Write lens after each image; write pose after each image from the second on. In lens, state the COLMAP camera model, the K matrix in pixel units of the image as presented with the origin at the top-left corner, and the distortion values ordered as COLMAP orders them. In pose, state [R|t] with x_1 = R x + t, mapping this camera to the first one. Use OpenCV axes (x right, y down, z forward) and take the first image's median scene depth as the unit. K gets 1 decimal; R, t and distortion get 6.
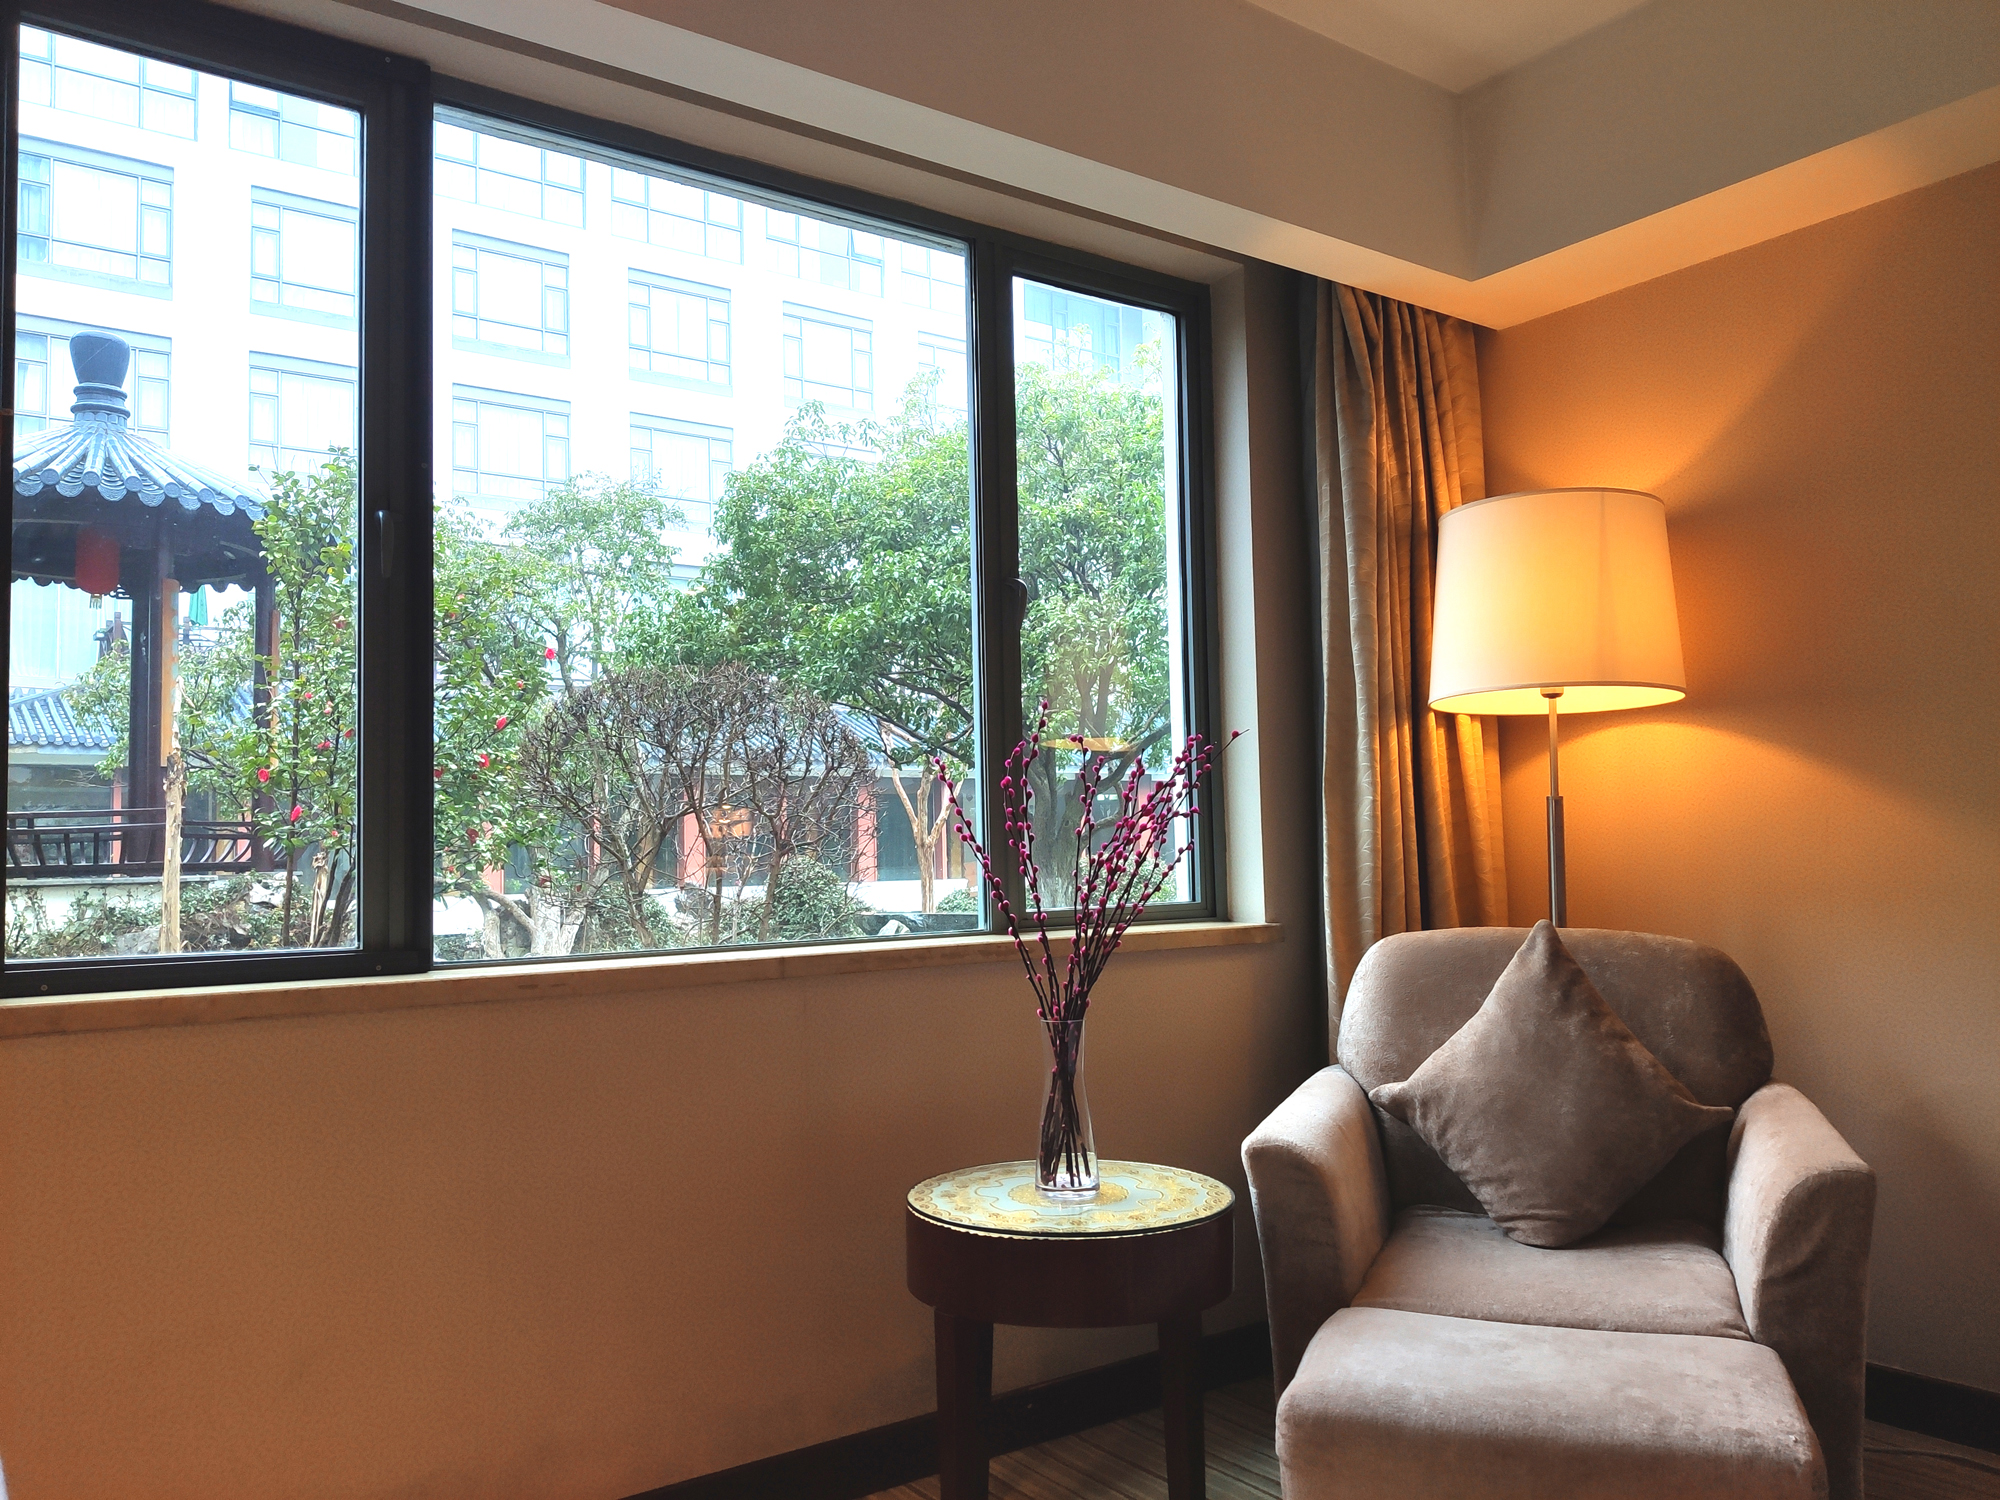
lens RADIAL K [[1586.2, 0, 1009.1], [0, 1586.2, 747.7], [0, 0, 1]] dist [0.040673, -0.044654]
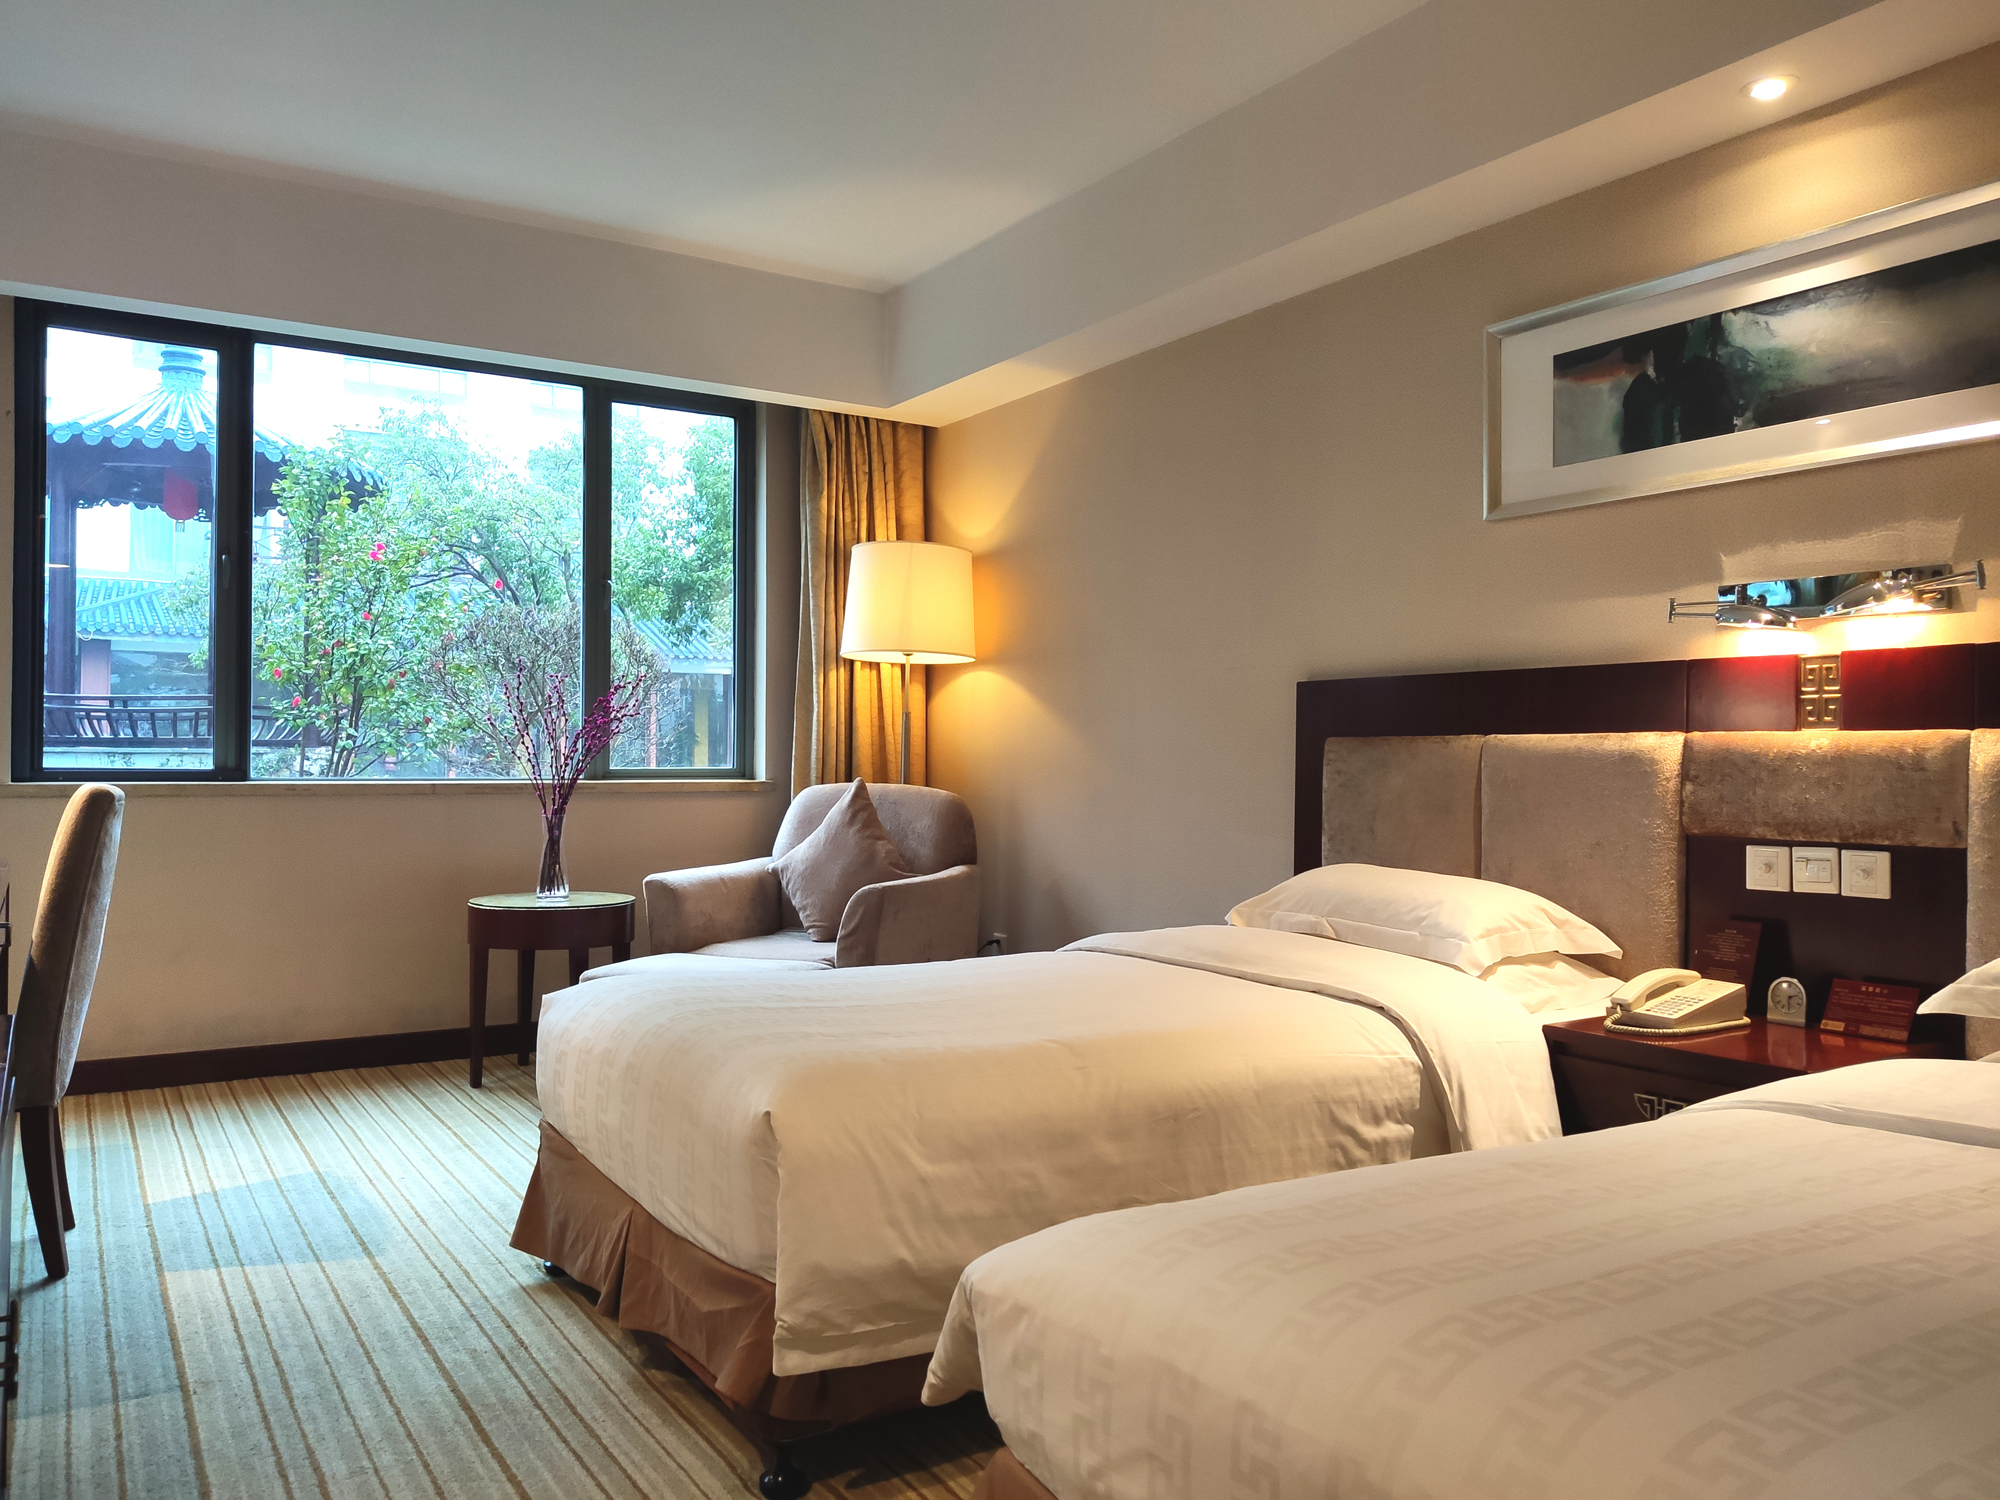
lens RADIAL K [[1586.2, 0, 993.7], [0, 1586.2, 749.5], [0, 0, 1]] dist [0.040673, -0.044654]
pose [[0.997113, 0.027755, -0.070682, 0.536102], [-0.023386, 0.997808, 0.061907, -0.036422], [0.072245, -0.060076, 0.995576, -0.705575]]
